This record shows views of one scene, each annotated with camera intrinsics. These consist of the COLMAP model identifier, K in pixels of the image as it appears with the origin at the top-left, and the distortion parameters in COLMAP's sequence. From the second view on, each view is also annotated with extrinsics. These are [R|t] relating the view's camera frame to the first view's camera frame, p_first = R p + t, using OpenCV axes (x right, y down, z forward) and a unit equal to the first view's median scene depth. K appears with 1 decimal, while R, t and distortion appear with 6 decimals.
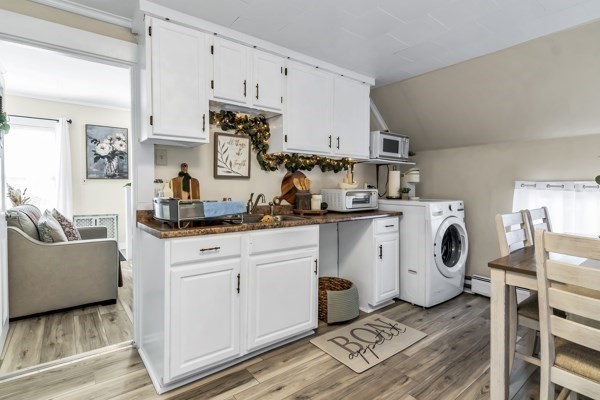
lens RADIAL K [[297.6, 0, 303.0], [0, 297.6, 194.6], [0, 0, 1]] dist [0.003844, 0.001171]
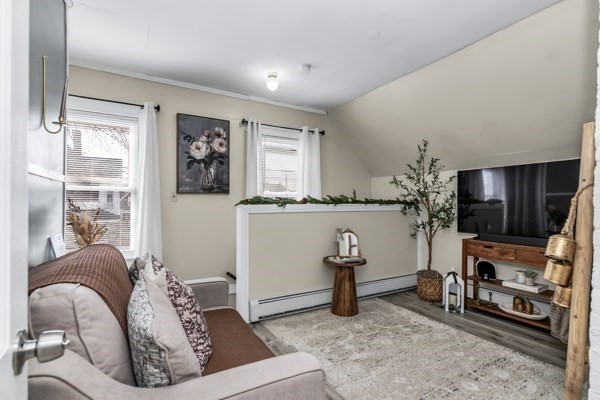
lens RADIAL K [[297.6, 0, 297.3], [0, 297.6, 204.1], [0, 0, 1]] dist [0.003844, 0.001171]
pose [[0.987453, 0.005231, -0.157829, -0.338297], [-0.008558, 0.999755, -0.020410, -0.015993], [0.157684, 0.021505, 0.987255, 0.363603]]
